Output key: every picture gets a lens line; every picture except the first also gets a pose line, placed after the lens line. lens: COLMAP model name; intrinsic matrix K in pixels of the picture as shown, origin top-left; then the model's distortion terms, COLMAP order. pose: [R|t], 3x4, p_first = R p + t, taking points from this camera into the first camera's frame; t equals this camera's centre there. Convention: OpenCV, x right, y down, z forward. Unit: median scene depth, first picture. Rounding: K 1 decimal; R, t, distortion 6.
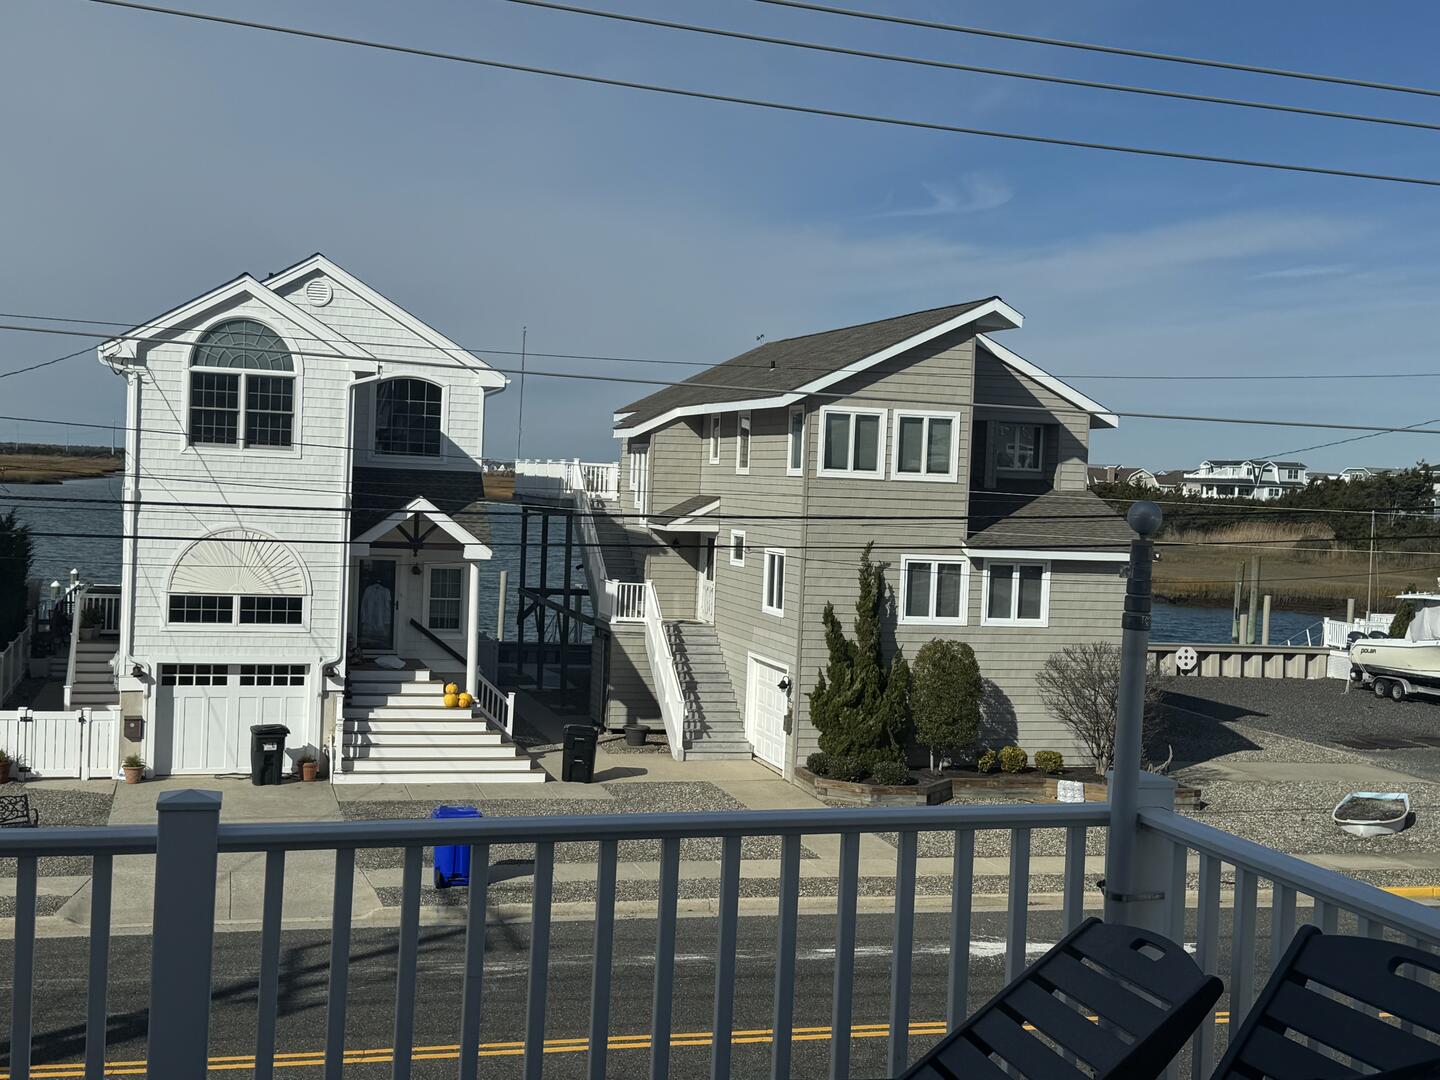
lens RADIAL K [[1836.1, 0, 720.7], [0, 1836.1, 549.8], [0, 0, 1]] dist [0.142800, 0.000000]
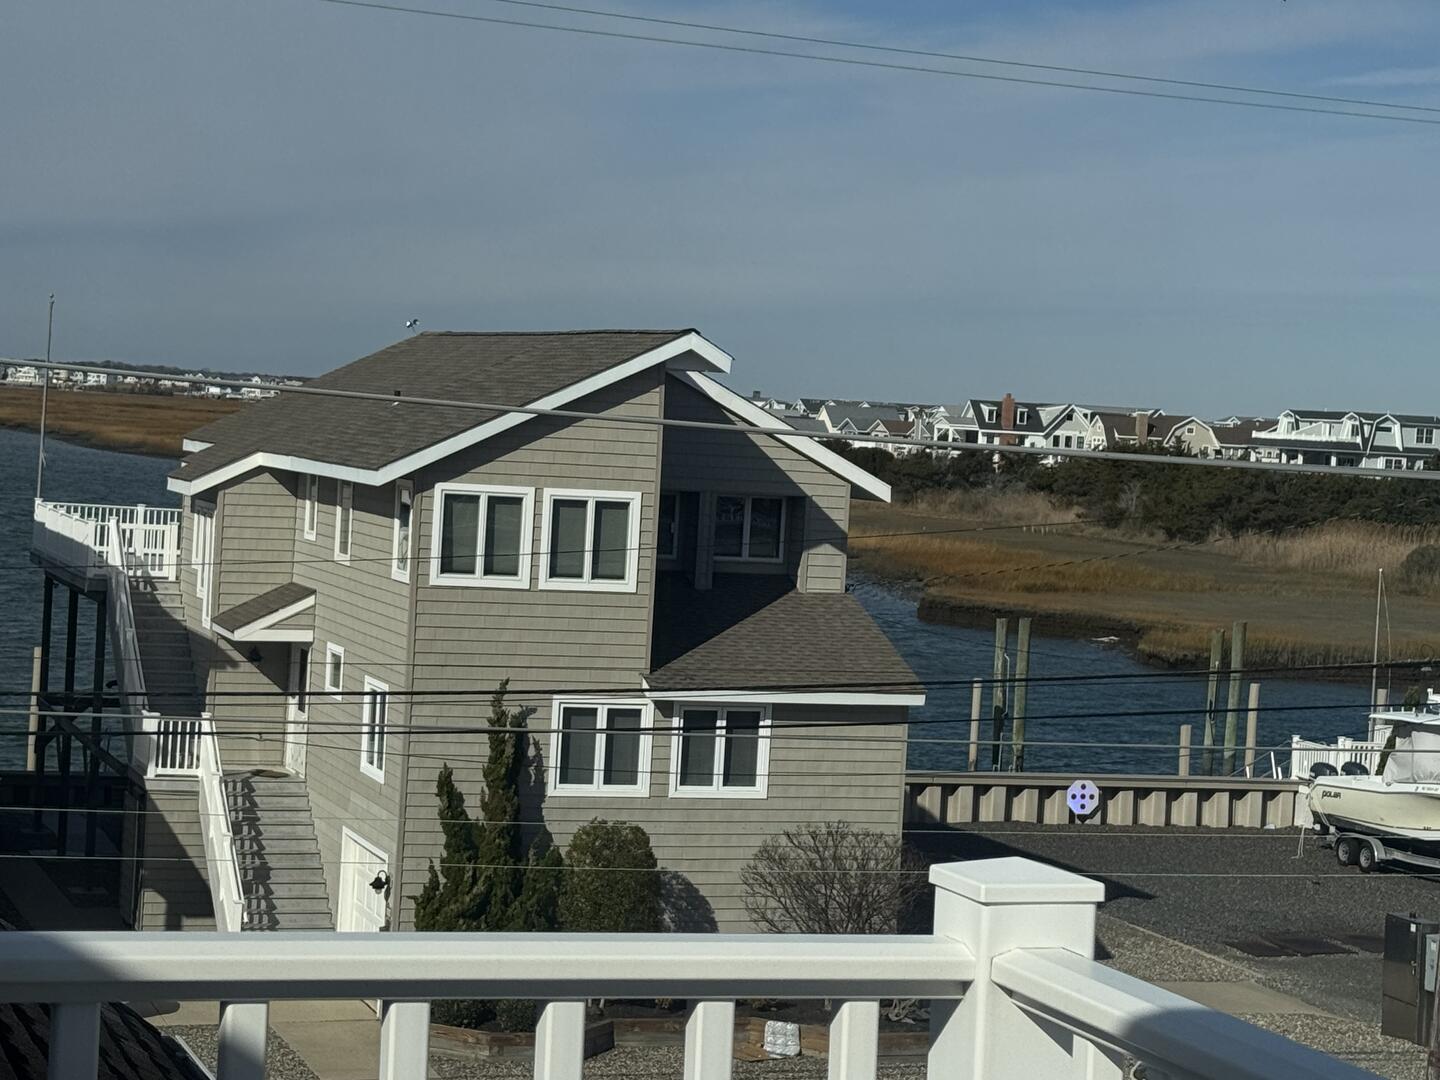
lens RADIAL K [[3153.7, 0, 733.2], [0, 3153.7, 549.6], [0, 0, 1]] dist [0.164039, 0.000000]
pose [[0.997528, 0.013907, 0.068874, 0.075833], [-0.014441, 0.999869, 0.007270, -0.056935], [-0.068764, -0.008247, 0.997599, -0.179530]]
